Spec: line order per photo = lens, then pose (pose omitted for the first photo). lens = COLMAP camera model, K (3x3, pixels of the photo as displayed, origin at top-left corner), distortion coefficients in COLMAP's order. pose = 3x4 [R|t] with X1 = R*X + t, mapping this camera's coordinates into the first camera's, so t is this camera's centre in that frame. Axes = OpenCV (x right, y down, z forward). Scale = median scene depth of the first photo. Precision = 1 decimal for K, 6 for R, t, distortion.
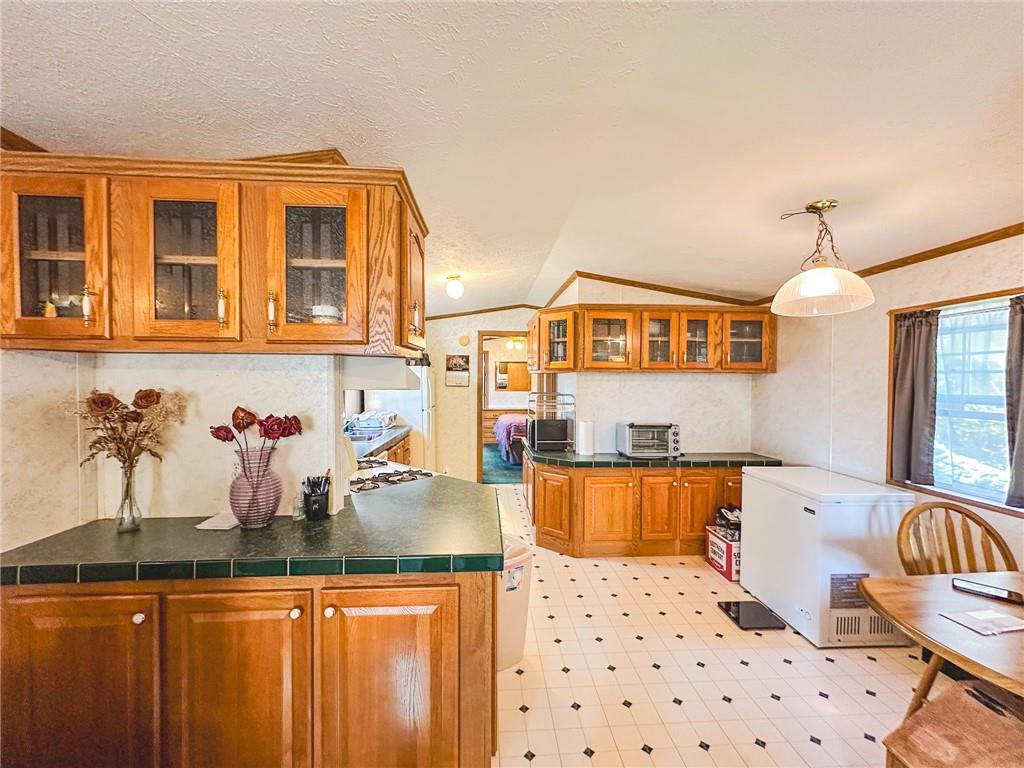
lens RADIAL K [[411.1, 0, 512.0], [0, 411.1, 384.0], [0, 0, 1]] dist [-0.002649, -0.000194]
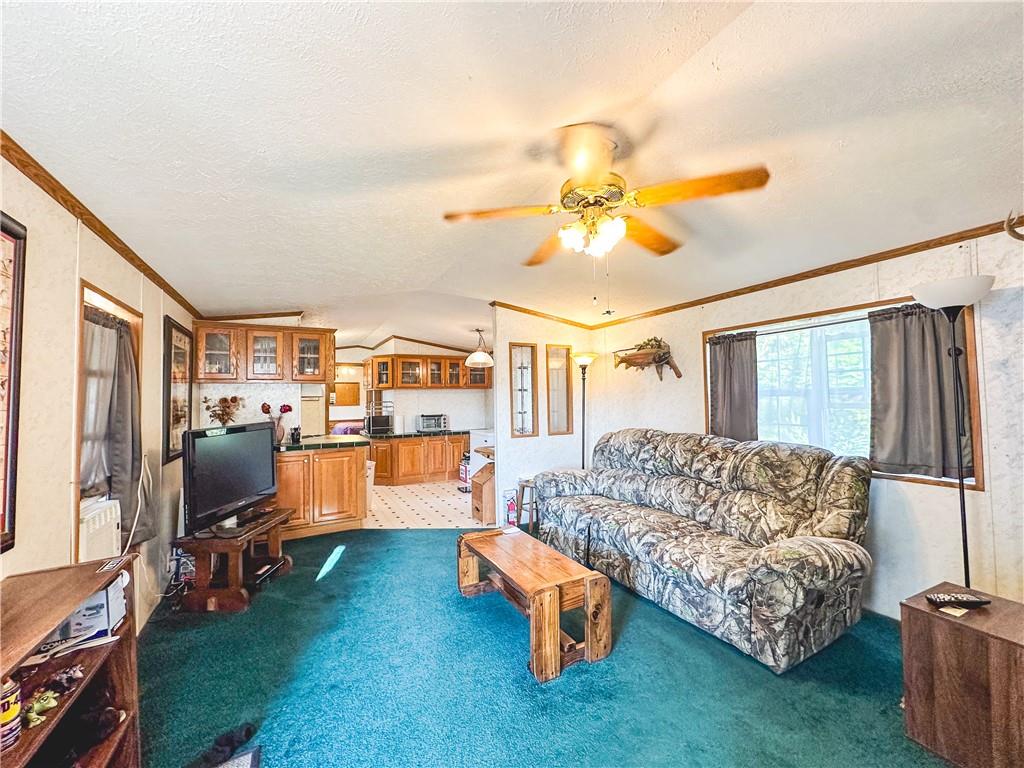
lens RADIAL K [[411.1, 0, 512.0], [0, 411.1, 384.0], [0, 0, 1]] dist [-0.002649, -0.000194]
pose [[0.911878, -0.007213, 0.410399, -0.127109], [0.025533, 0.998906, -0.039177, 0.036375], [-0.409667, 0.046203, 0.911064, -0.982078]]
